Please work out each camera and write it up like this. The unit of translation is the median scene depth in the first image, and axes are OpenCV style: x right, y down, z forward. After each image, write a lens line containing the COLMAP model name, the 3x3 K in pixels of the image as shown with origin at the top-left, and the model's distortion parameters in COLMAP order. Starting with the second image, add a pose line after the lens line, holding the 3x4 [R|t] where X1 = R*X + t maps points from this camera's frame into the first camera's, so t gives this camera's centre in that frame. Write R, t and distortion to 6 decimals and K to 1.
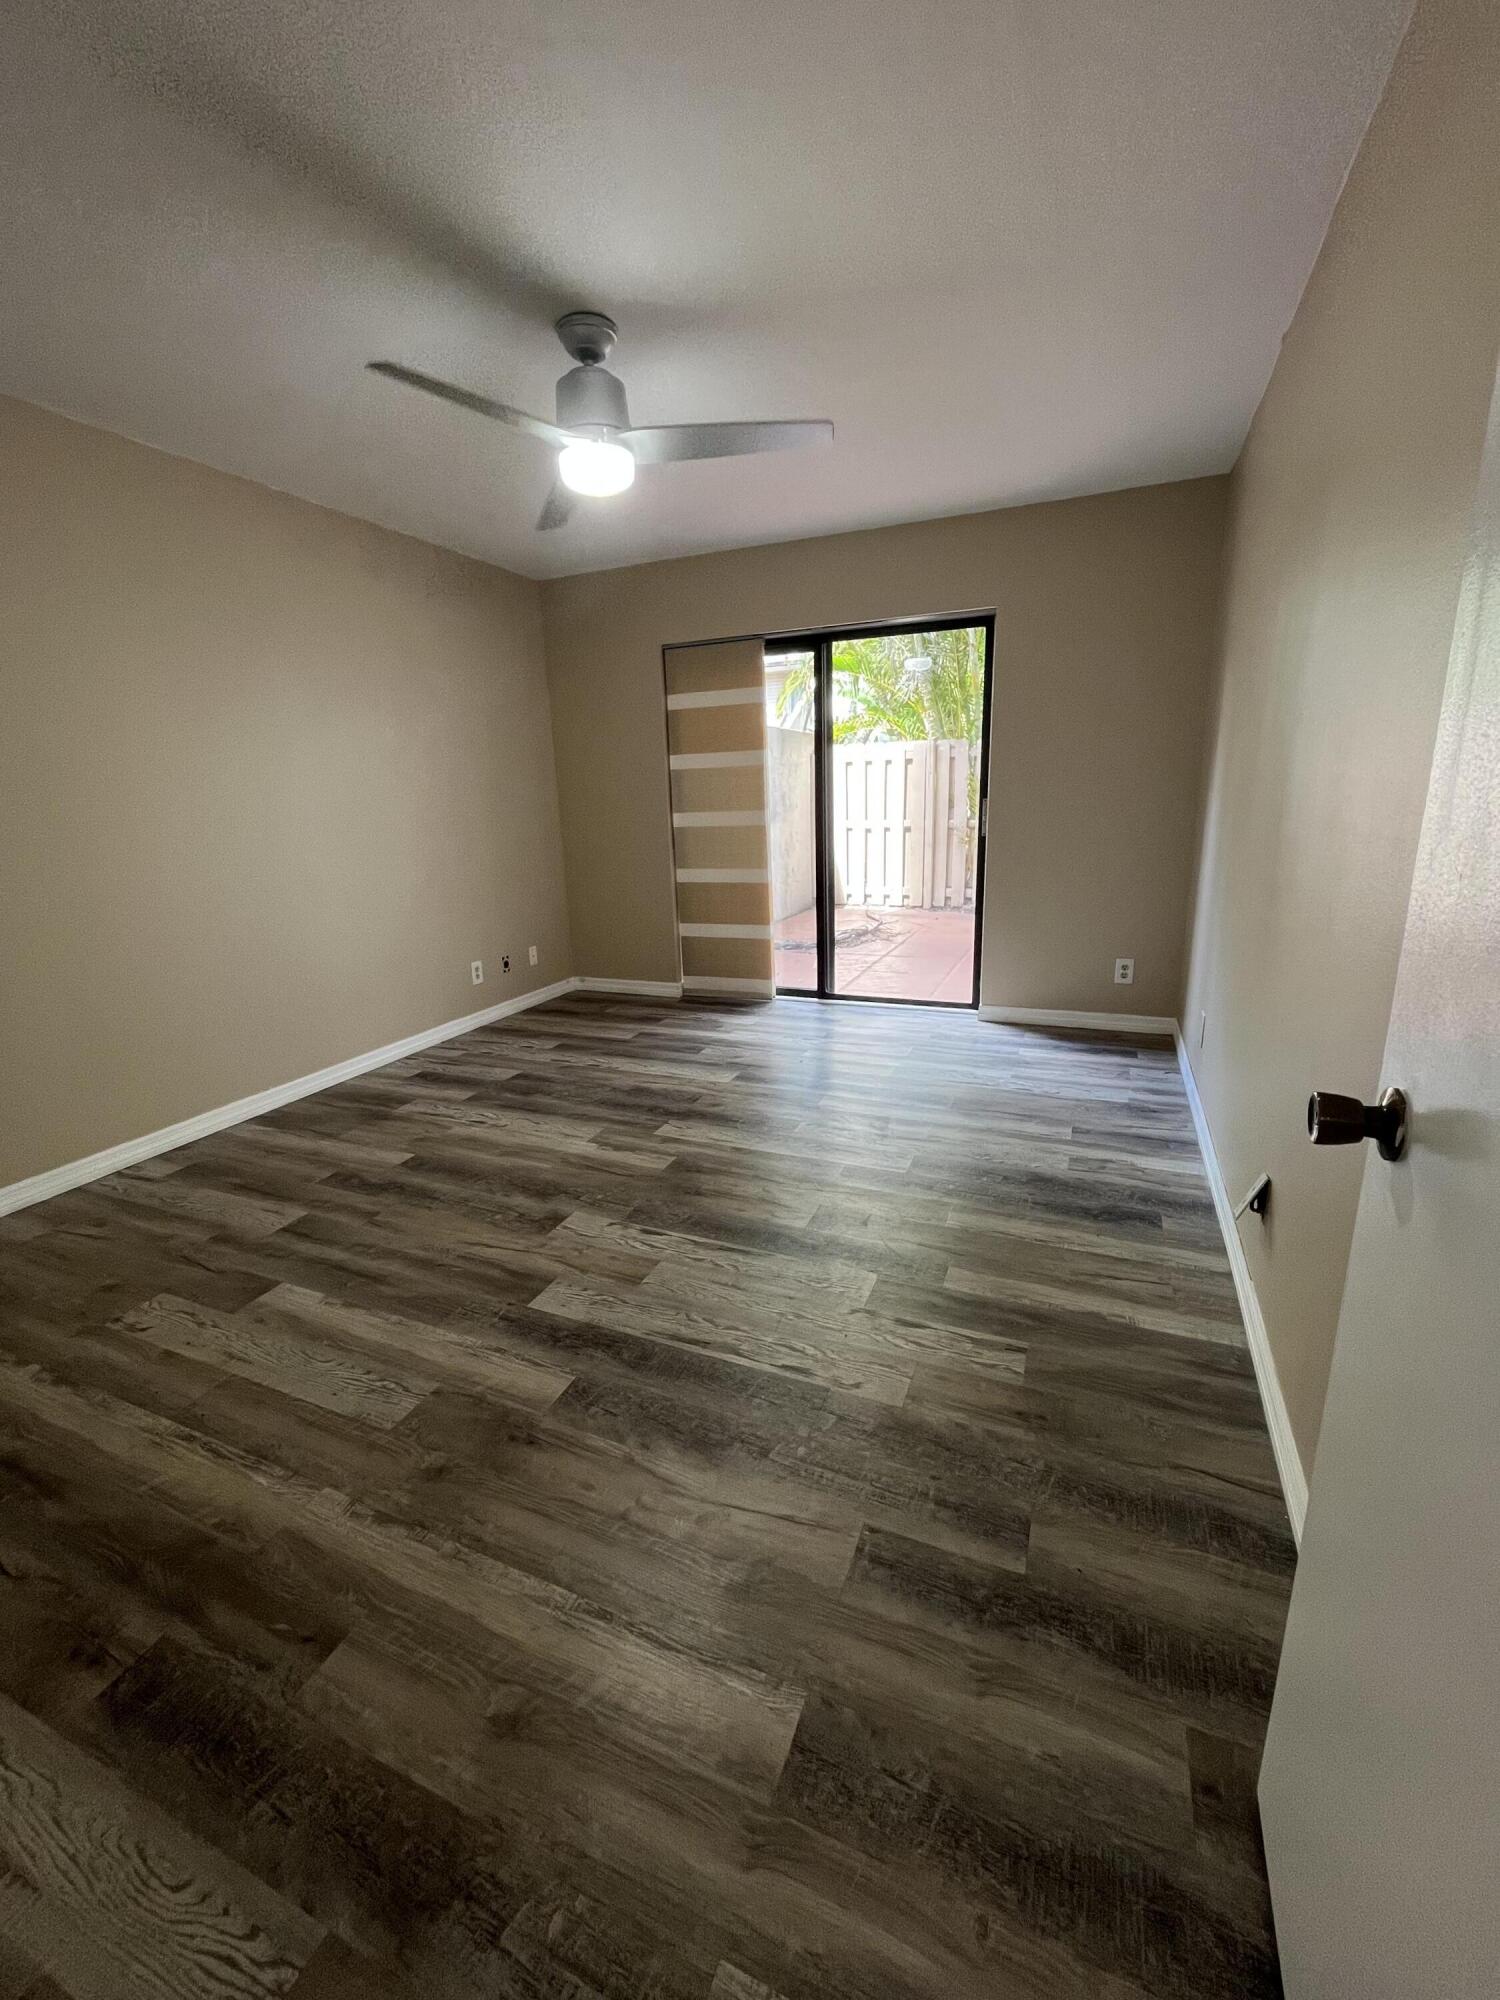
lens RADIAL K [[814.5, 0, 747.3], [0, 814.5, 998.3], [0, 0, 1]] dist [-0.000023, -0.000016]
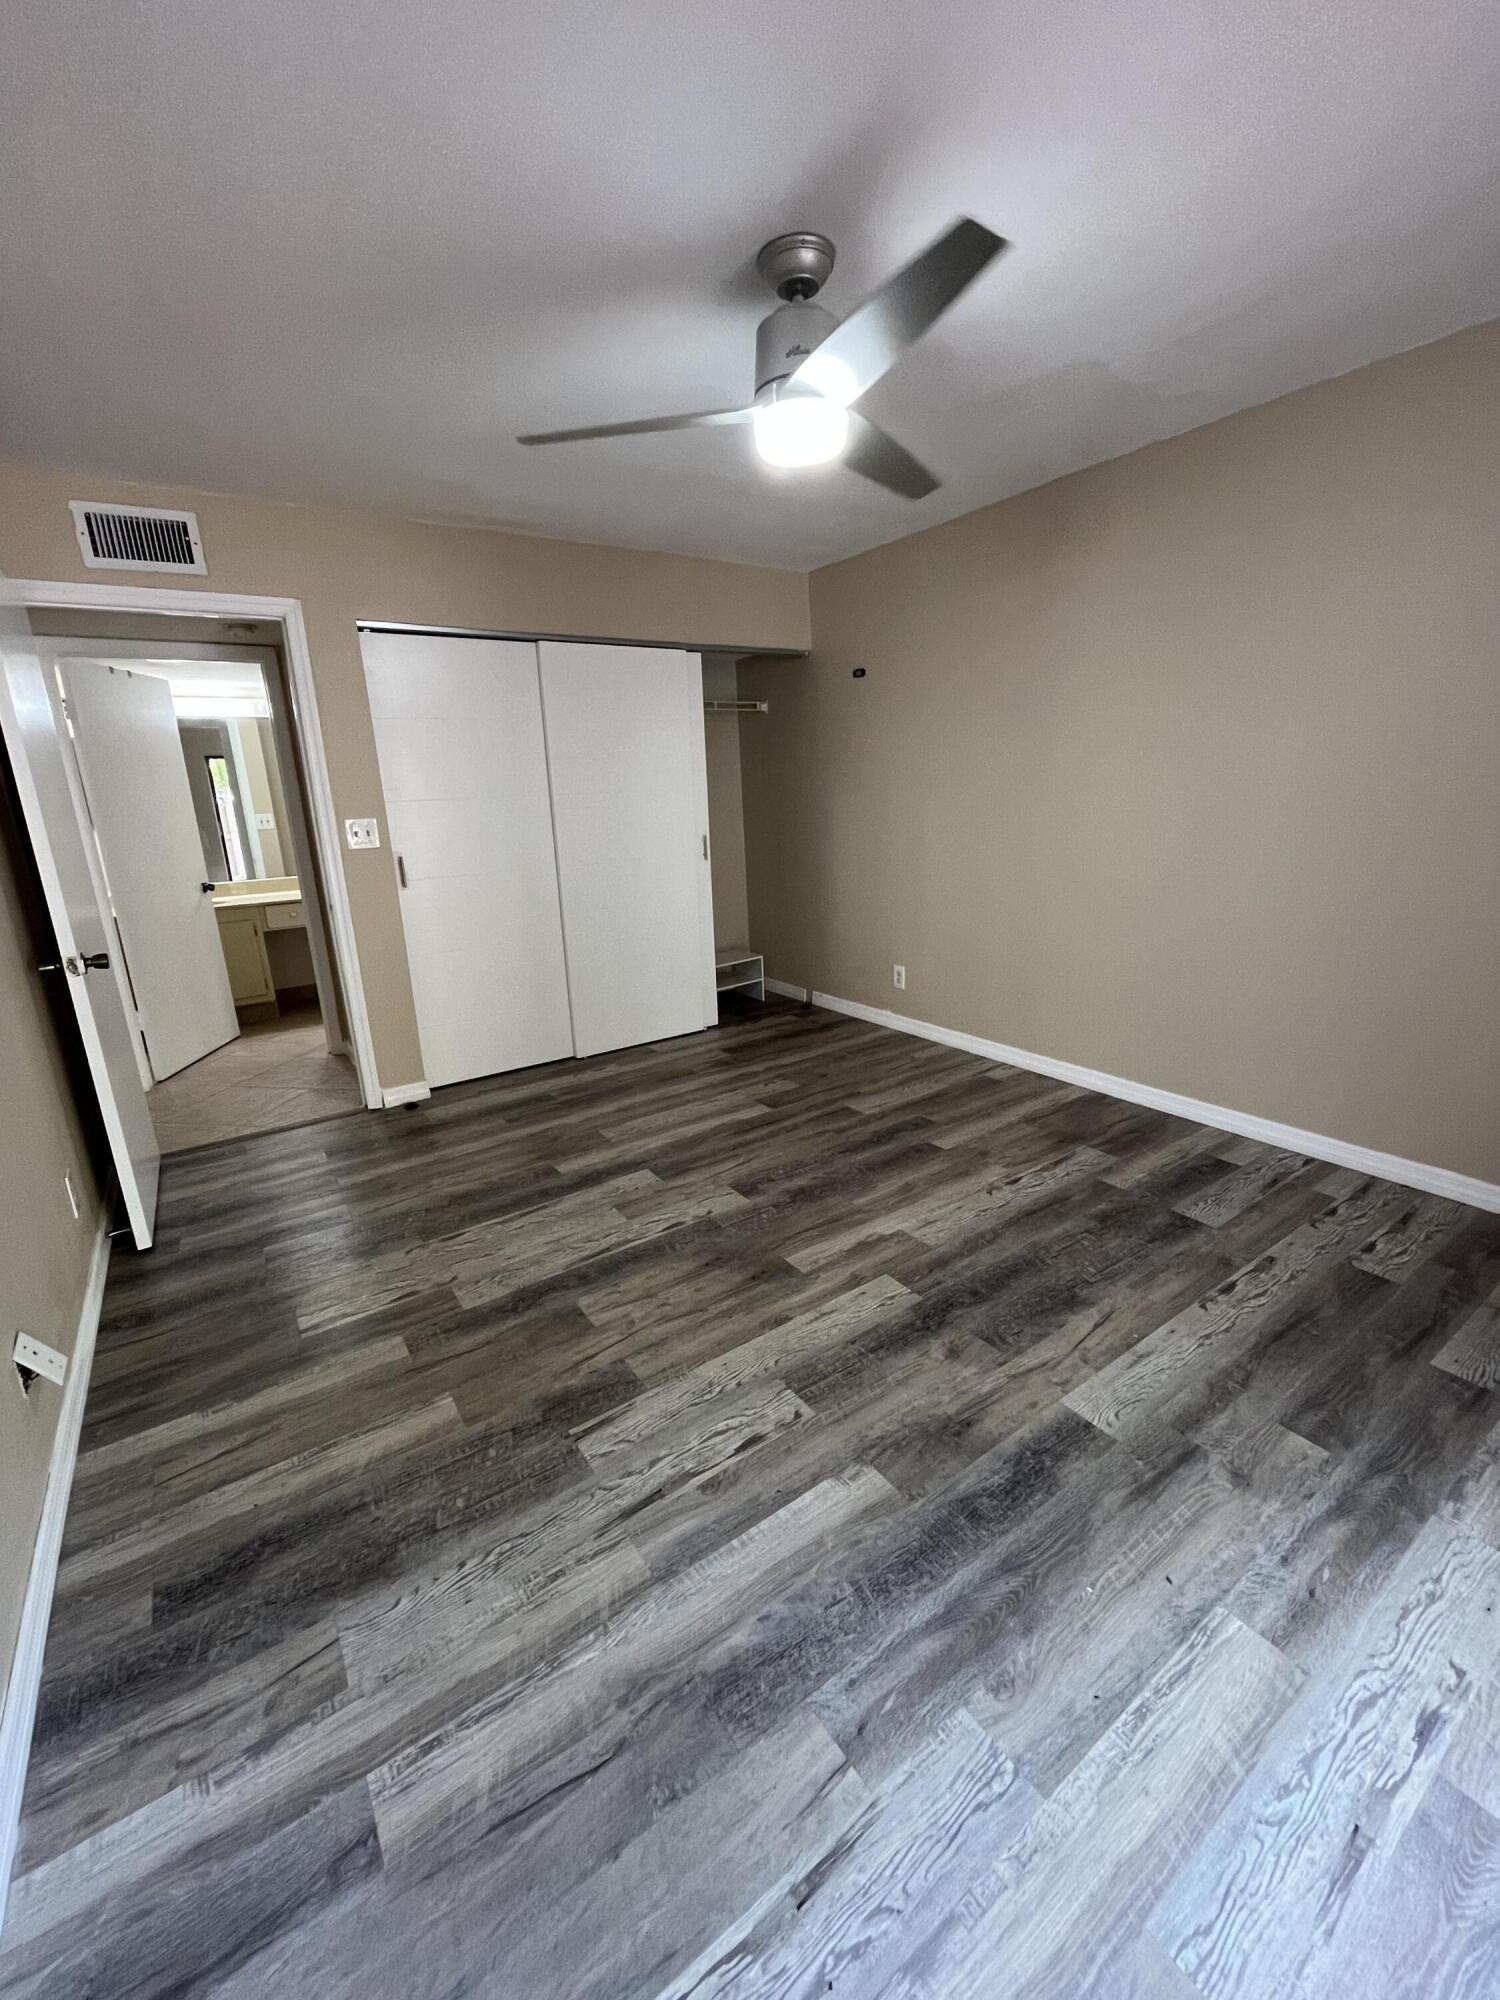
lens RADIAL K [[814.5, 0, 741.8], [0, 814.5, 1001.2], [0, 0, 1]] dist [-0.000023, -0.000016]
pose [[-0.538543, 0.270966, -0.797840, 0.529187], [-0.149121, 0.901284, 0.406755, -0.376322], [0.829298, 0.338030, -0.444973, 1.237347]]
